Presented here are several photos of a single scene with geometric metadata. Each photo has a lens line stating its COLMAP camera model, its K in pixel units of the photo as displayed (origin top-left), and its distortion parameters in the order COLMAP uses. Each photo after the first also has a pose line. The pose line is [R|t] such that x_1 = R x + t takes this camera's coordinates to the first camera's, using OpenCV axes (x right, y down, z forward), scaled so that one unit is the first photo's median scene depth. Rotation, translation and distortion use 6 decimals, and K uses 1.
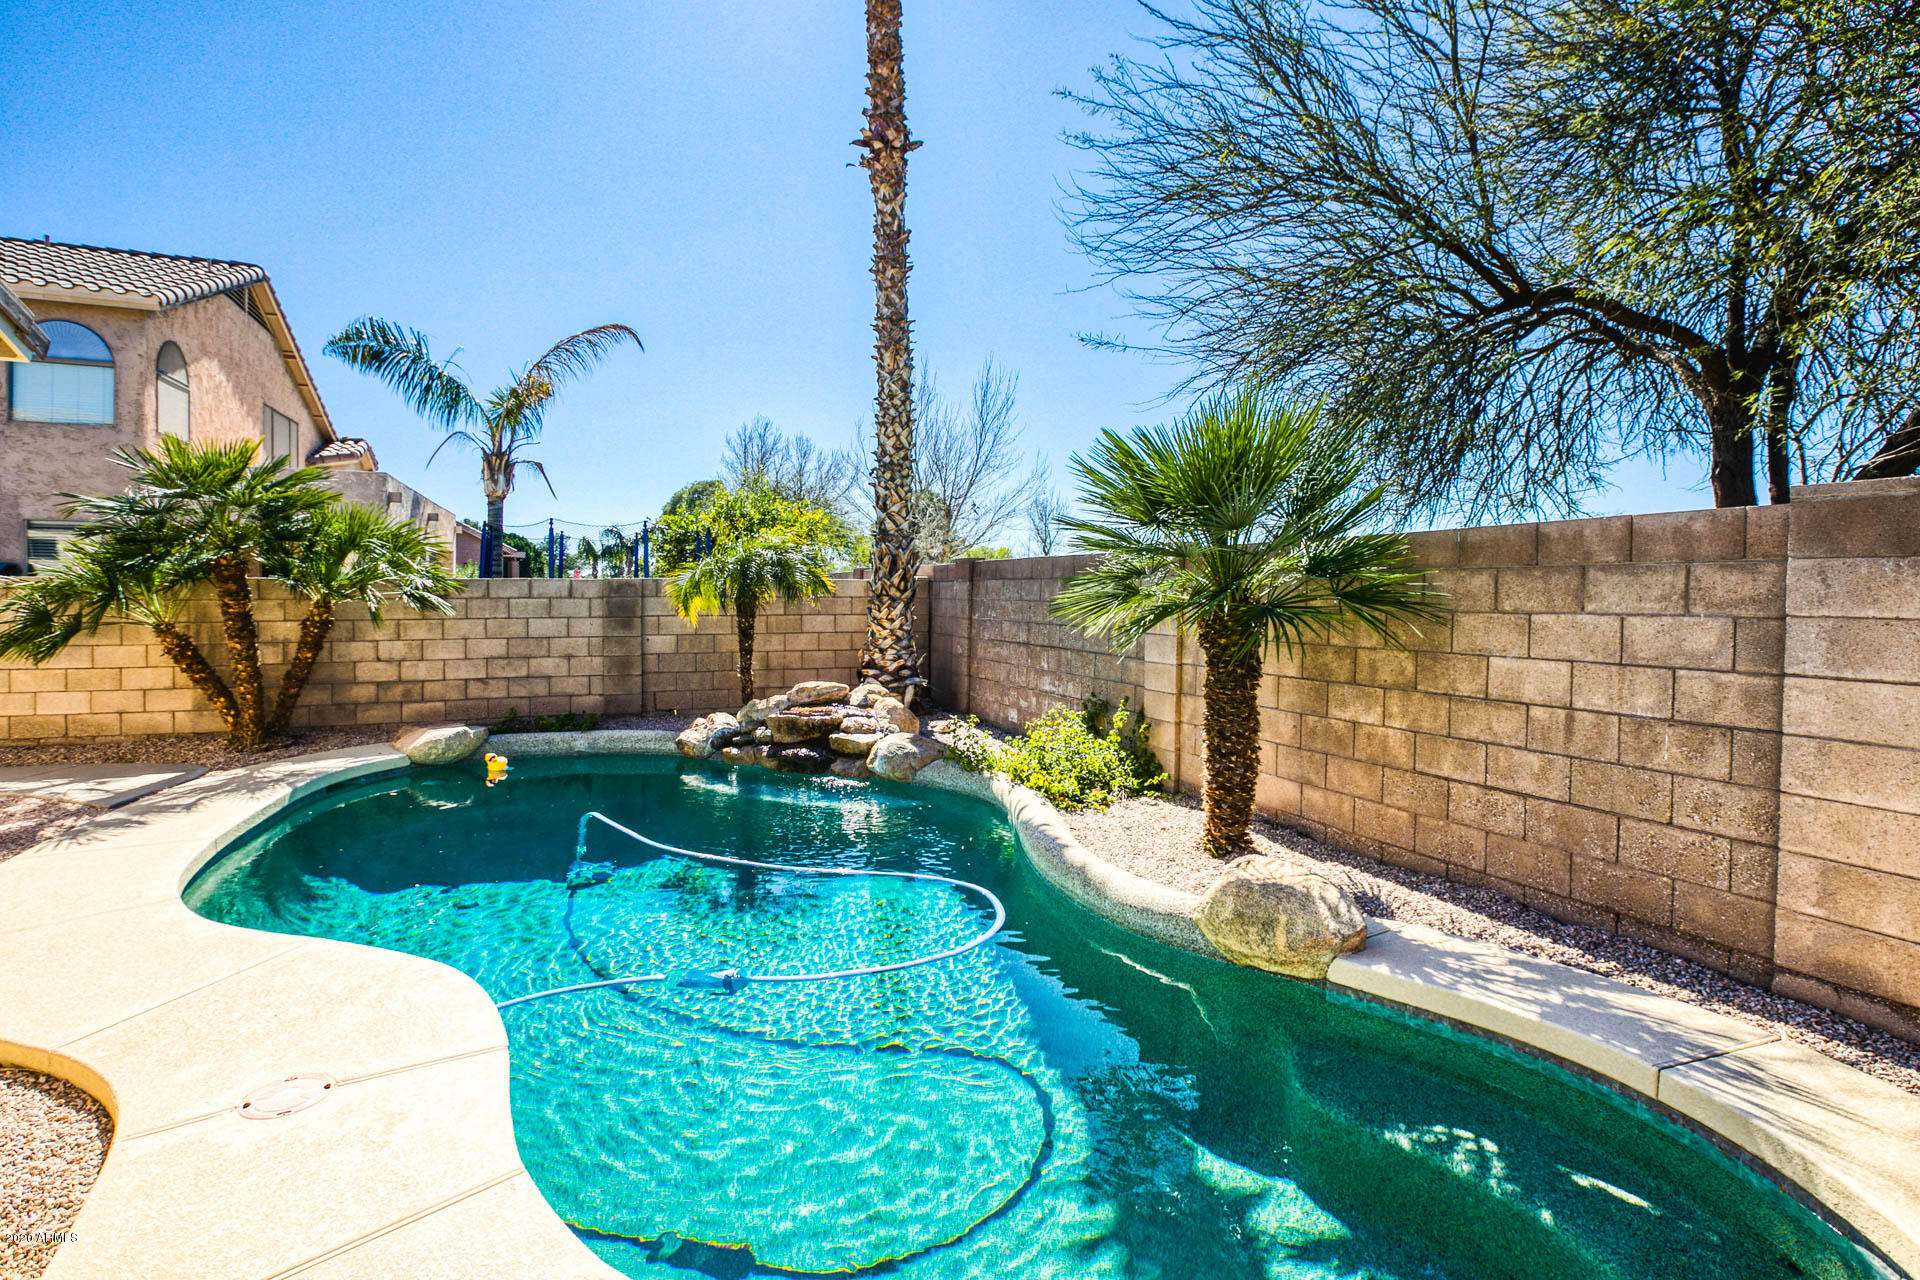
lens RADIAL K [[886.5, 0, 936.0], [0, 886.5, 591.0], [0, 0, 1]] dist [-0.025596, 0.000084]
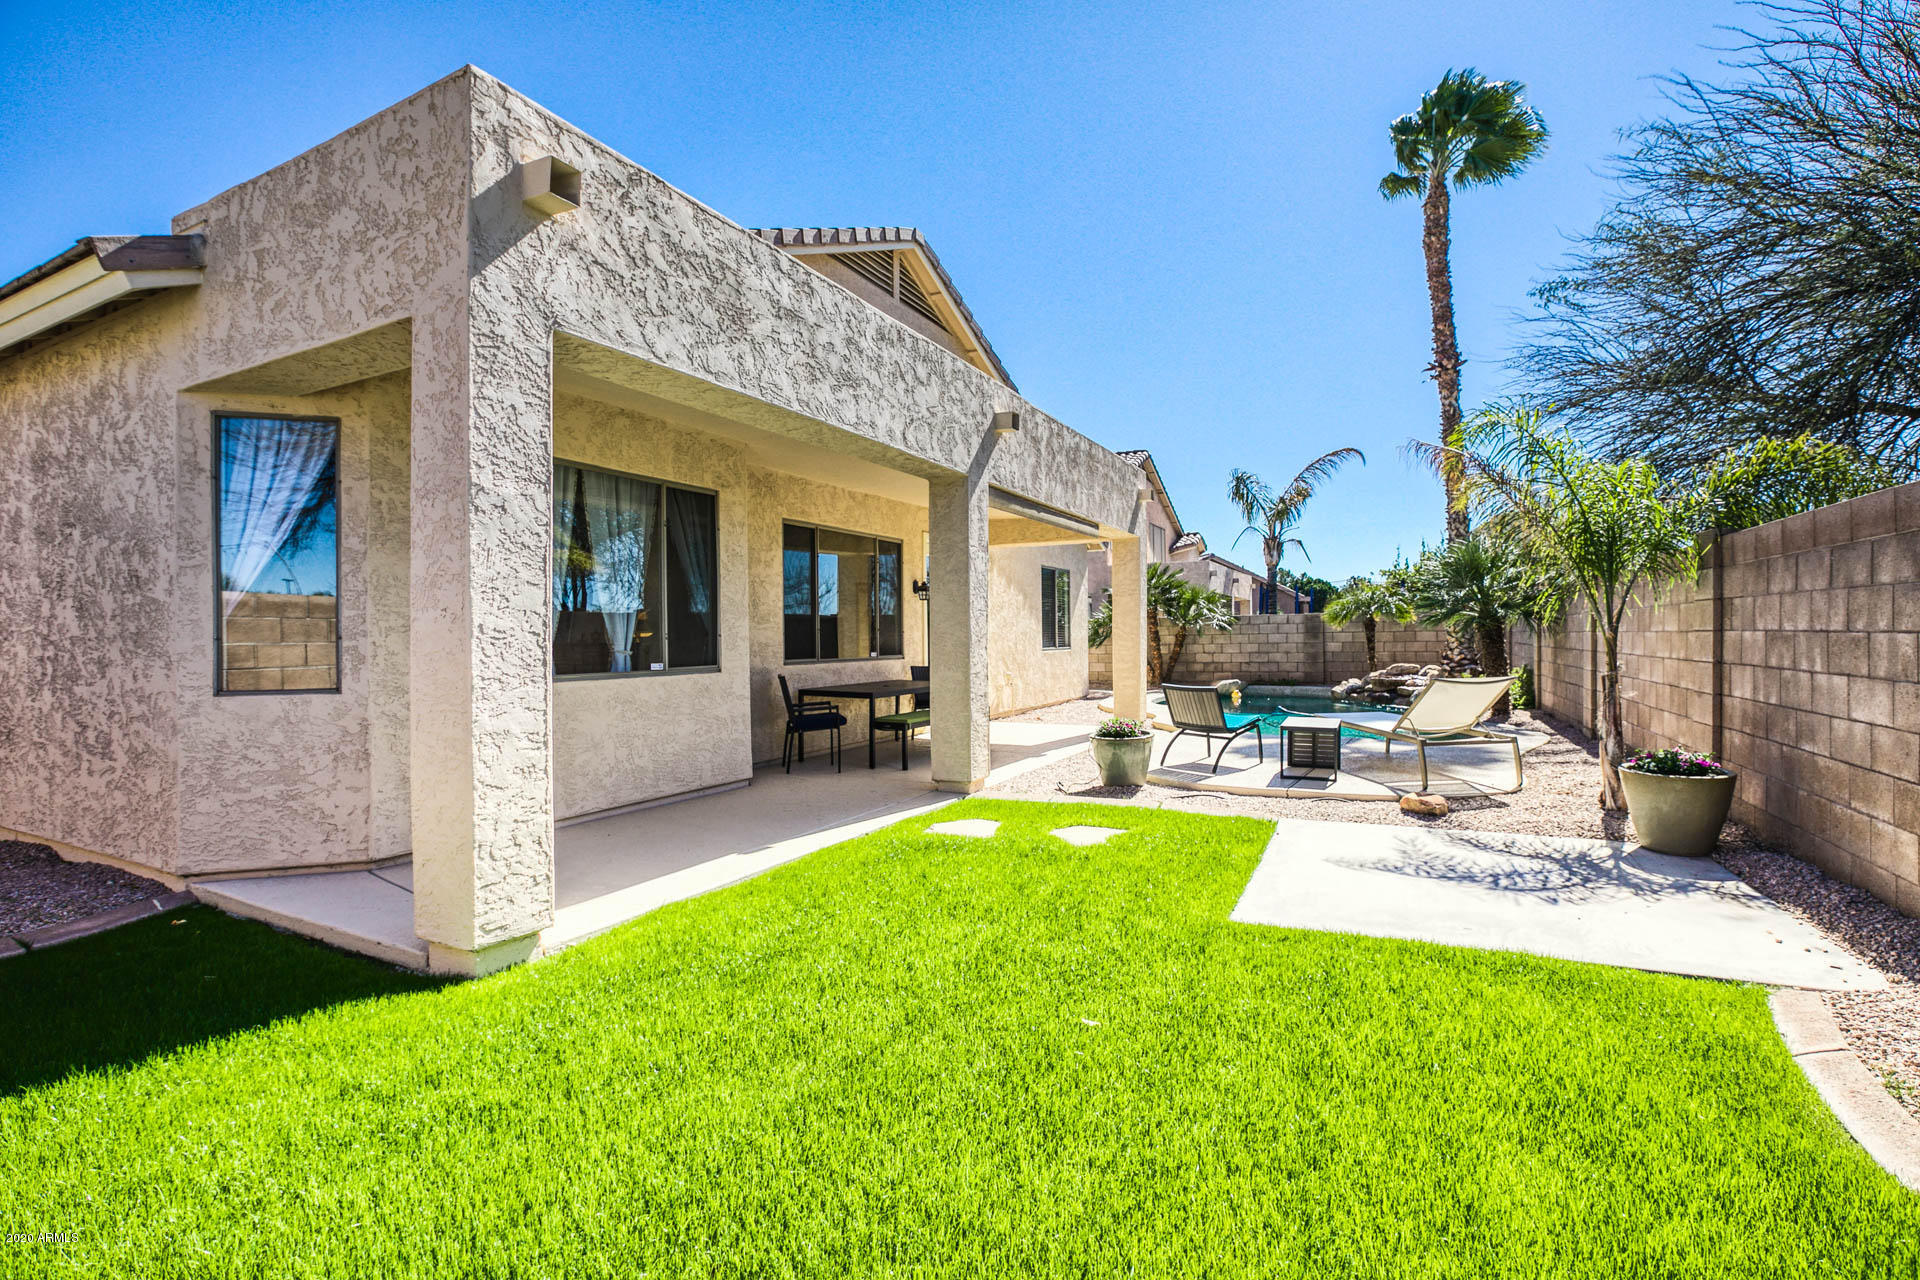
lens RADIAL K [[886.5, 0, 964.9], [0, 886.5, 638.0], [0, 0, 1]] dist [-0.025596, 0.000084]
pose [[0.665181, -0.010100, -0.746614, 0.646527], [0.016968, 0.999855, 0.001592, 0.026732], [0.746490, -0.013727, 0.665256, -0.961348]]
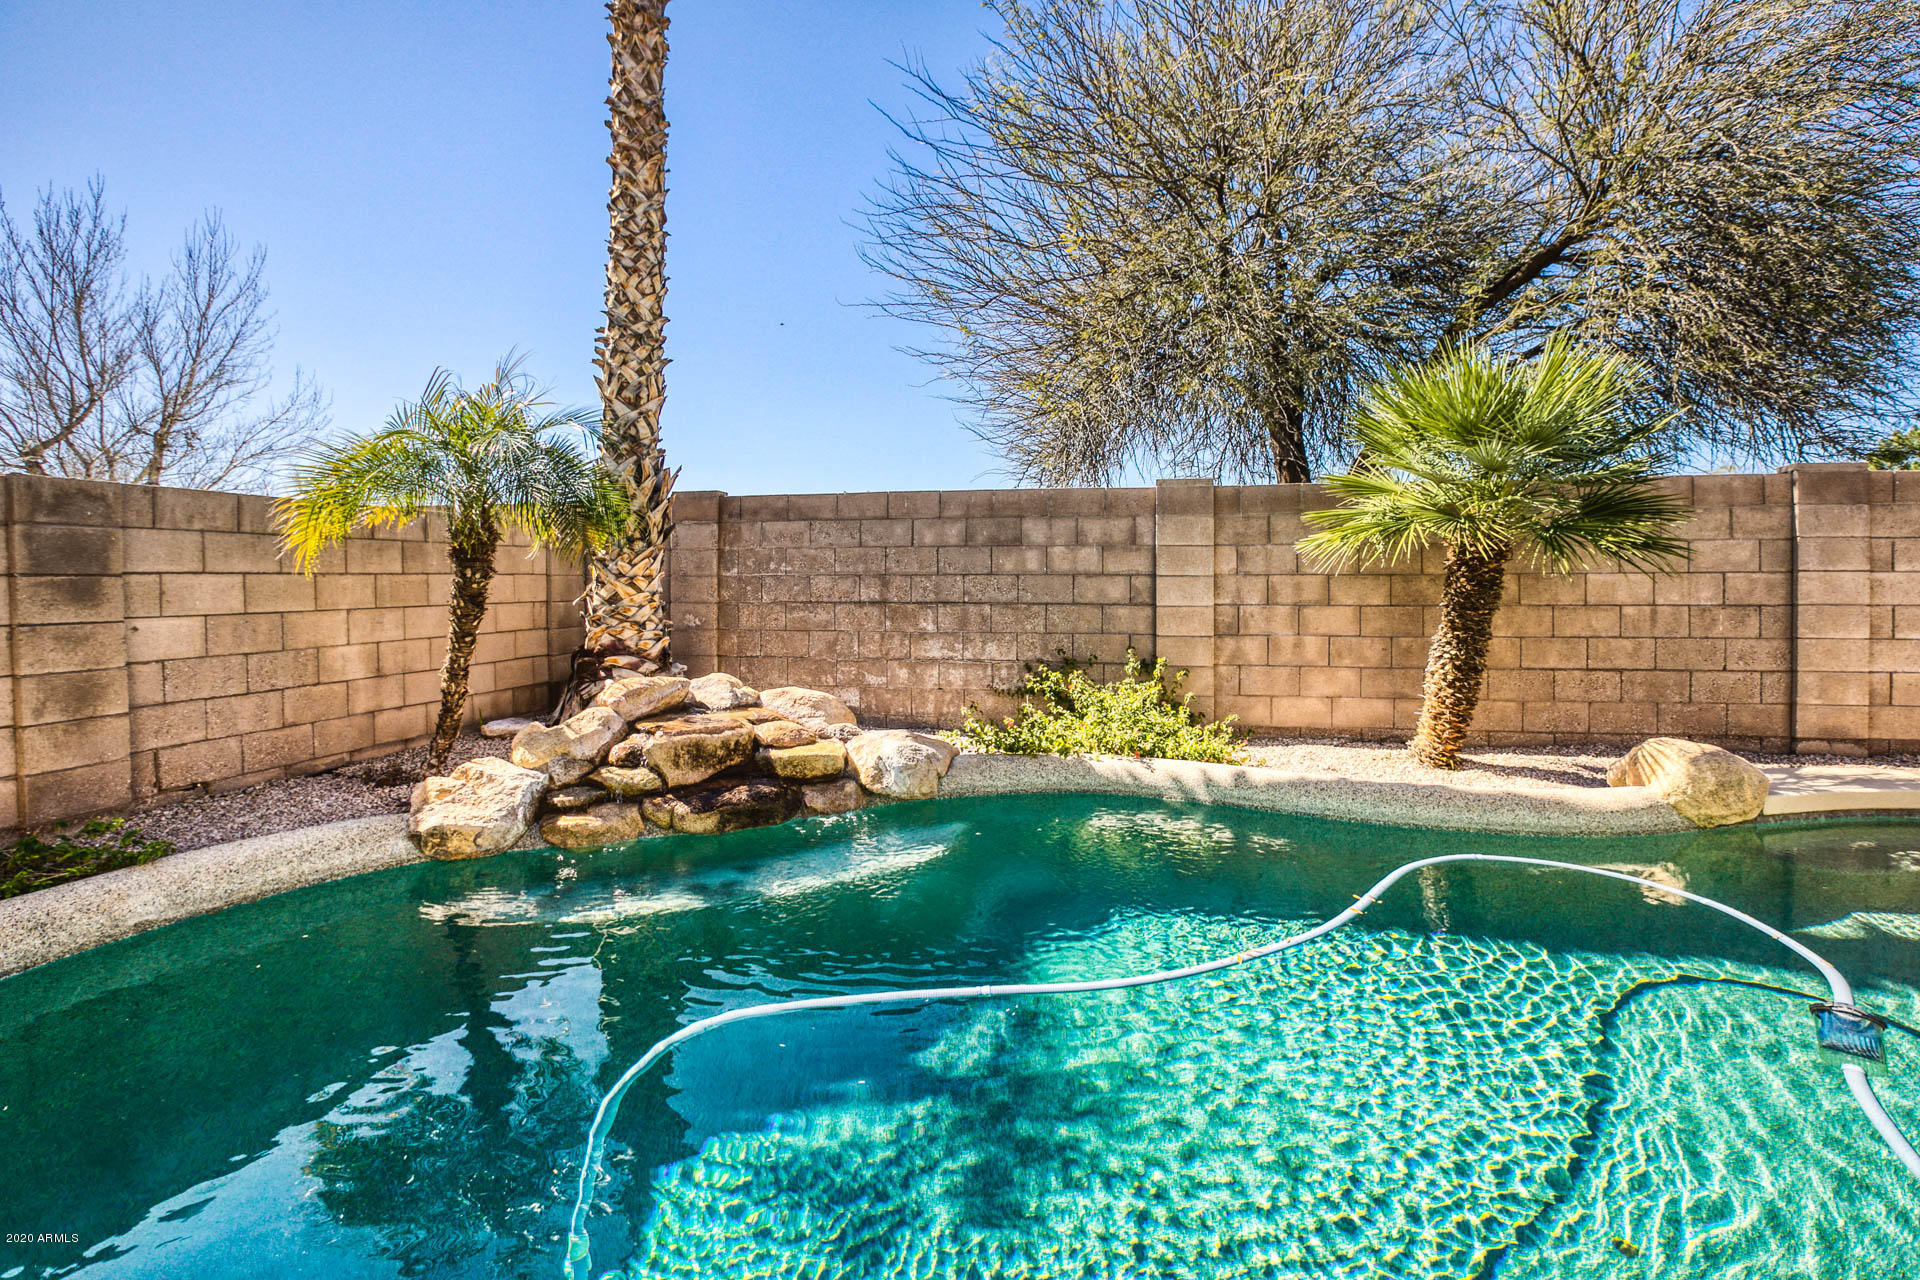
lens RADIAL K [[886.5, 0, 927.0], [0, 886.5, 582.9], [0, 0, 1]] dist [-0.025596, 0.000084]
pose [[0.569400, -0.010091, 0.821998, -0.495088], [0.004006, 0.999947, 0.009500, 0.033308], [-0.822051, -0.002117, 0.569411, 0.495314]]
